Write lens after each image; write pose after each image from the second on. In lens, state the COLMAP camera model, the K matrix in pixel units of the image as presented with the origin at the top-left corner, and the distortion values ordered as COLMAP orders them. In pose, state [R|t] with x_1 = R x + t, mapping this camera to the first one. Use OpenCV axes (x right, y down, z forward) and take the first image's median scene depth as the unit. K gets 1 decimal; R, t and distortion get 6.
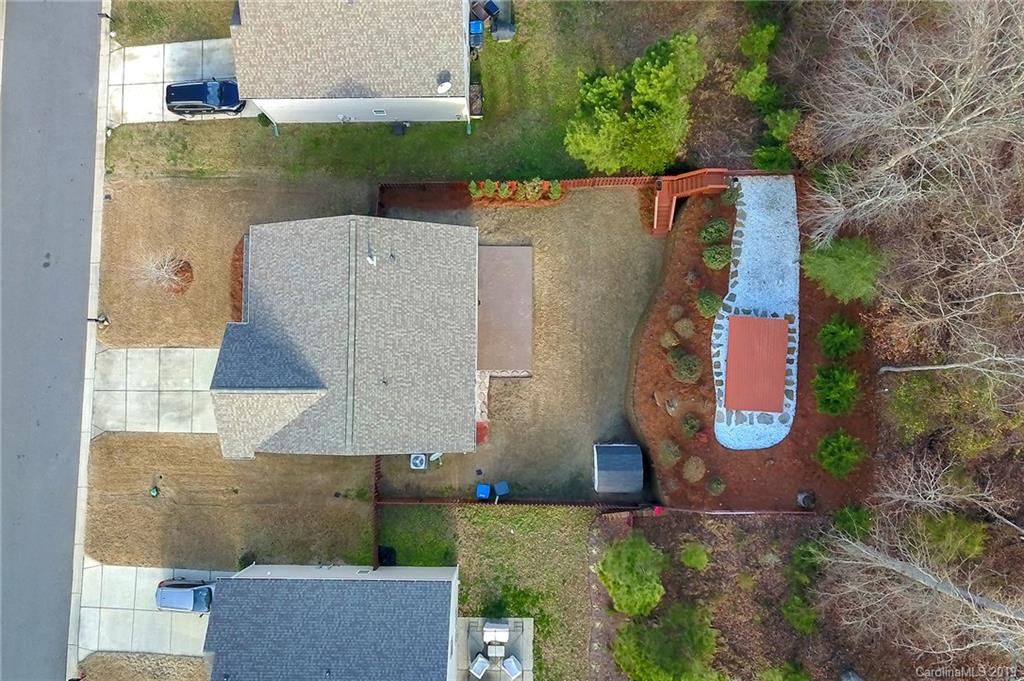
lens RADIAL K [[887.9, 0, 512.0], [0, 887.9, 340.5], [0, 0, 1]] dist [0.010077, 0.000440]
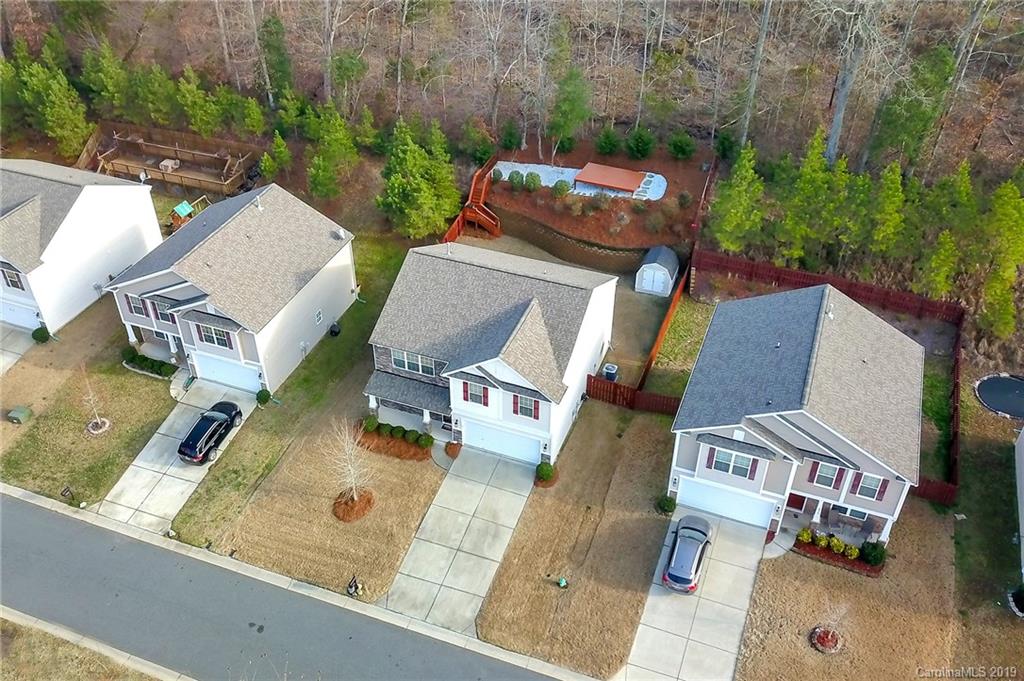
lens RADIAL K [[887.9, 0, 512.0], [0, 887.9, 340.5], [0, 0, 1]] dist [0.010077, 0.000440]
pose [[0.352947, -0.567040, 0.744241, -0.913495], [0.933722, 0.264414, -0.241347, 0.265710], [-0.059934, 0.780097, 0.622782, 0.261394]]
